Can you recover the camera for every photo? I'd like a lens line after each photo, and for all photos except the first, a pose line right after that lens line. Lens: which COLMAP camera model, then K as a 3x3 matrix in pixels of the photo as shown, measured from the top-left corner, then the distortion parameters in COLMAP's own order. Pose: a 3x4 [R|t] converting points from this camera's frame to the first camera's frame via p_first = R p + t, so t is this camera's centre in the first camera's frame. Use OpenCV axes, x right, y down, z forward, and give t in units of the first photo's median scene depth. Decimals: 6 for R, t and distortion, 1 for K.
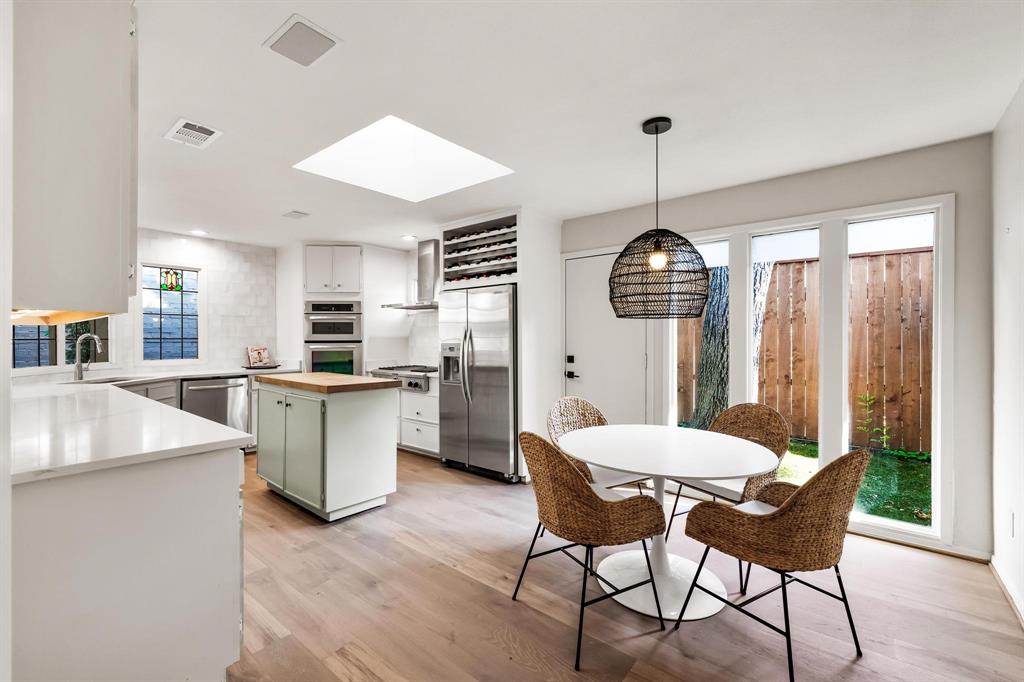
lens RADIAL K [[435.9, 0, 510.0], [0, 435.9, 338.4], [0, 0, 1]] dist [0.000891, 0.000087]
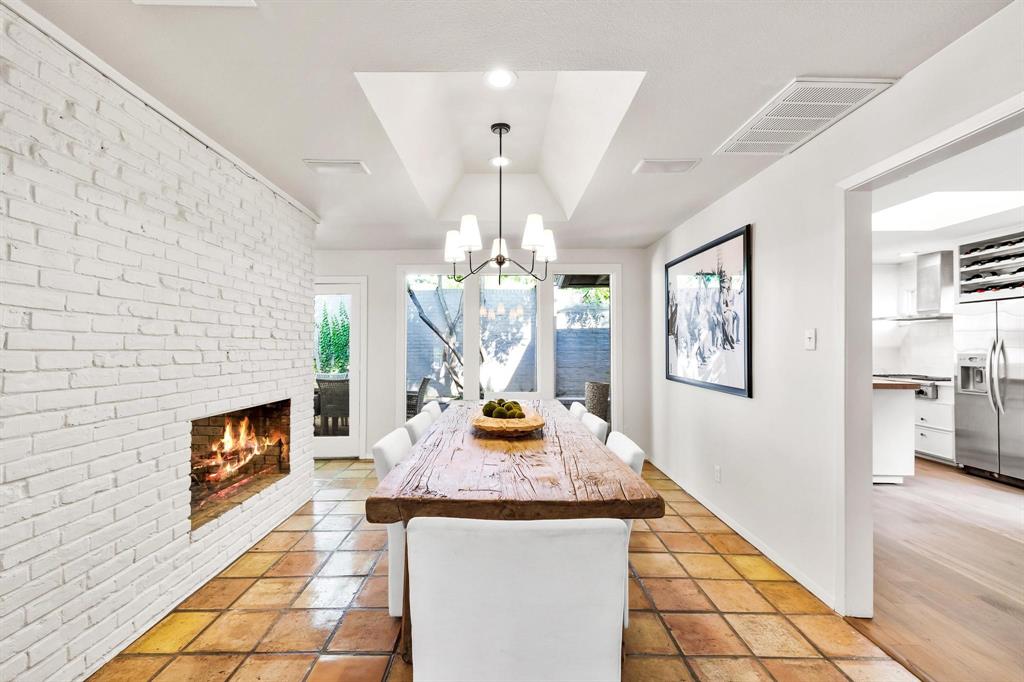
lens RADIAL K [[435.9, 0, 504.5], [0, 435.9, 341.6], [0, 0, 1]] dist [0.000891, 0.000087]
pose [[0.628231, 0.001505, -0.778025, -0.025796], [-0.007748, 0.999961, -0.004323, -0.004984], [0.777988, 0.008744, 0.628218, -0.494671]]
